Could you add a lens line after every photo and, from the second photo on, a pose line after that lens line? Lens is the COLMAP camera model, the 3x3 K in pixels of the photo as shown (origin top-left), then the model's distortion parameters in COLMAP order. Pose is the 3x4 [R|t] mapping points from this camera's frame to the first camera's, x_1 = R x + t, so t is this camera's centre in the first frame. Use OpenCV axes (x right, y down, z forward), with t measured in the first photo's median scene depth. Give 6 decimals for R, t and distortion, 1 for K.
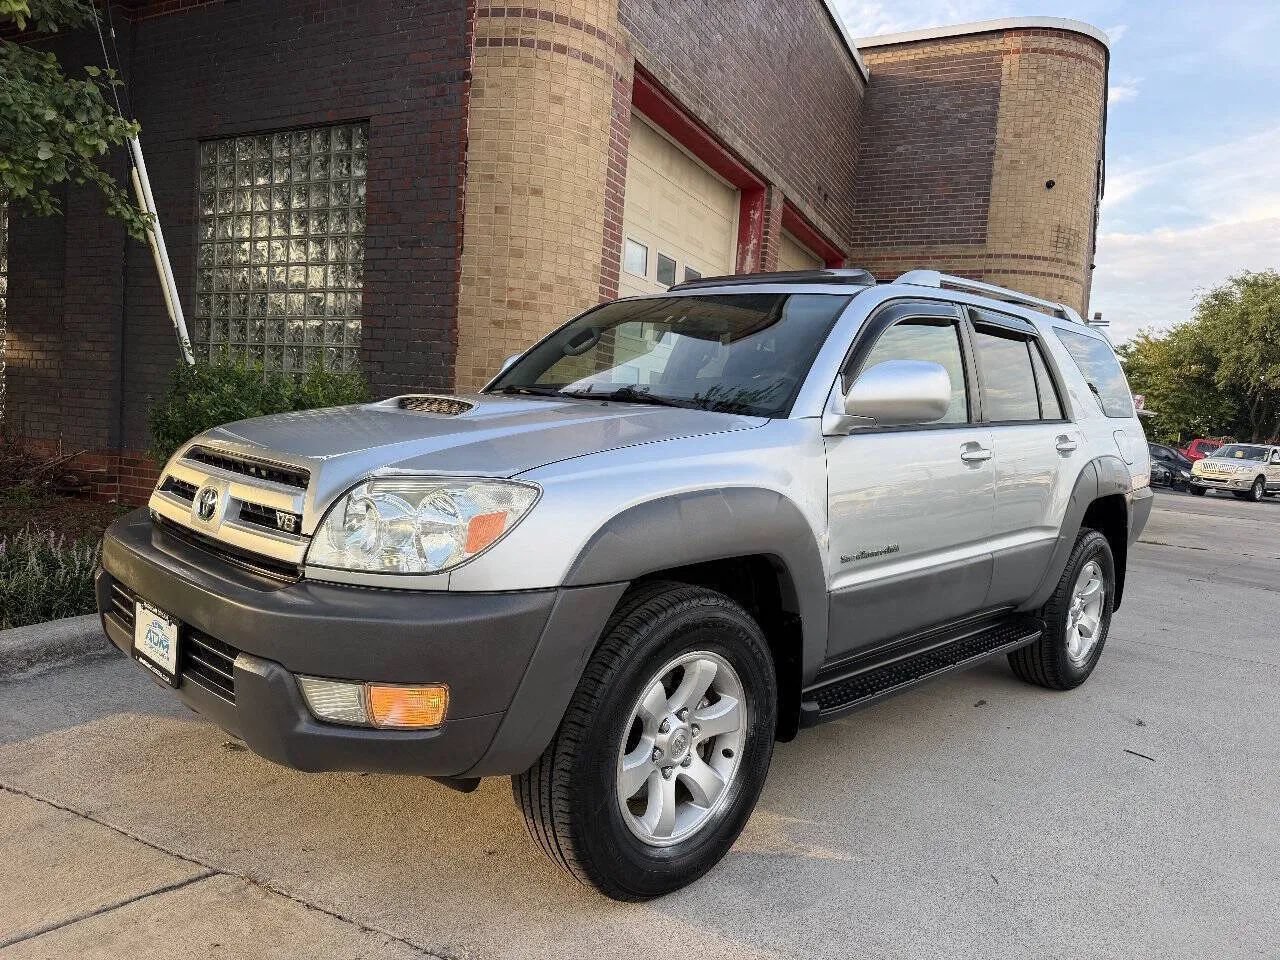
lens RADIAL K [[899.8, 0, 645.1], [0, 899.8, 484.7], [0, 0, 1]] dist [0.087367, -0.114484]
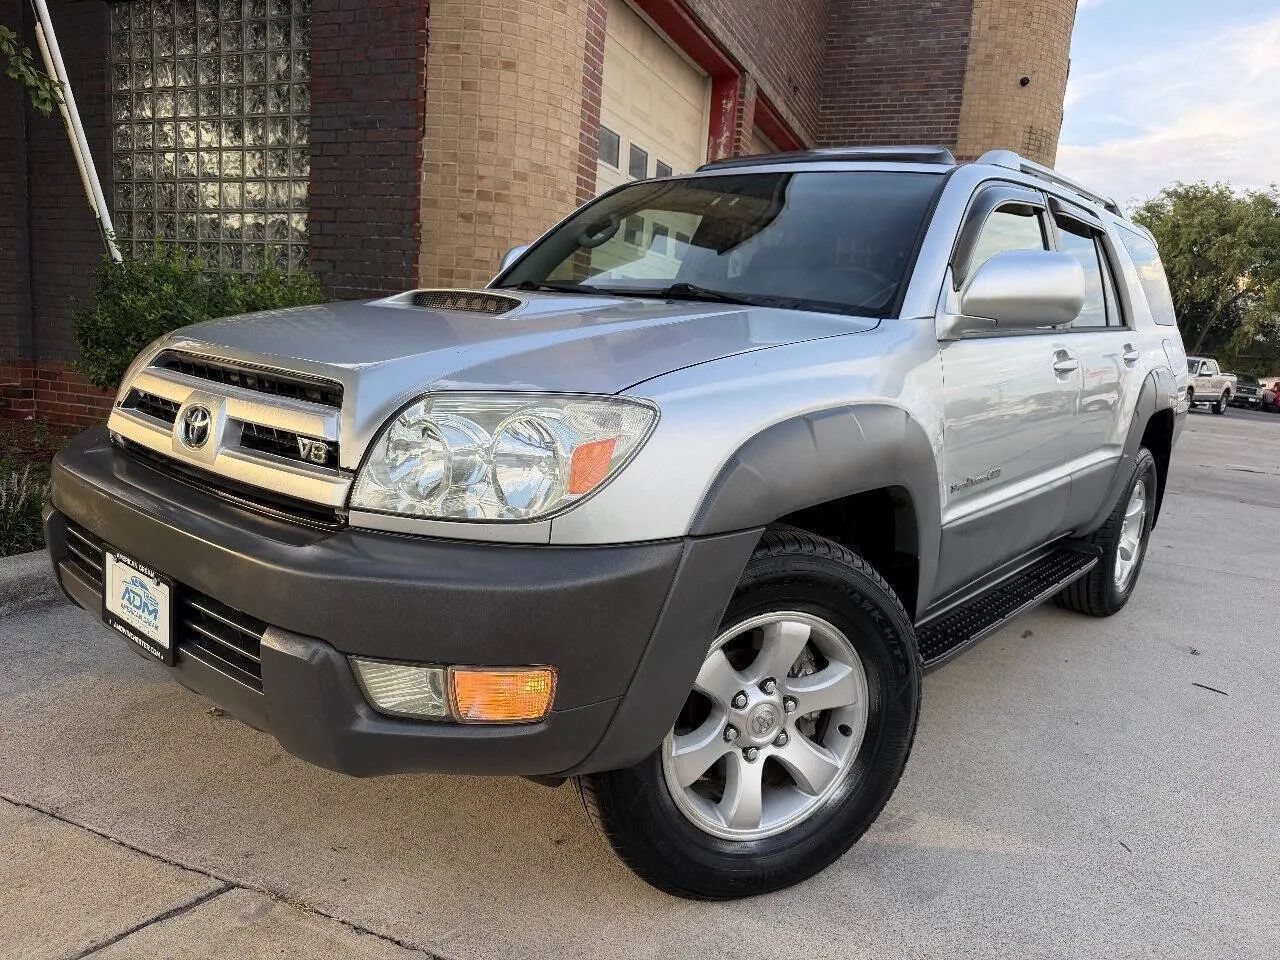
lens RADIAL K [[908.8, 0, 640.0], [0, 908.8, 480.0], [0, 0, 1]] dist [0.039833, -0.046824]
pose [[0.997783, -0.006856, 0.066201, -0.105790], [0.000811, 0.995858, 0.090917, -0.002451], [-0.066551, -0.090661, 0.993656, 0.137179]]
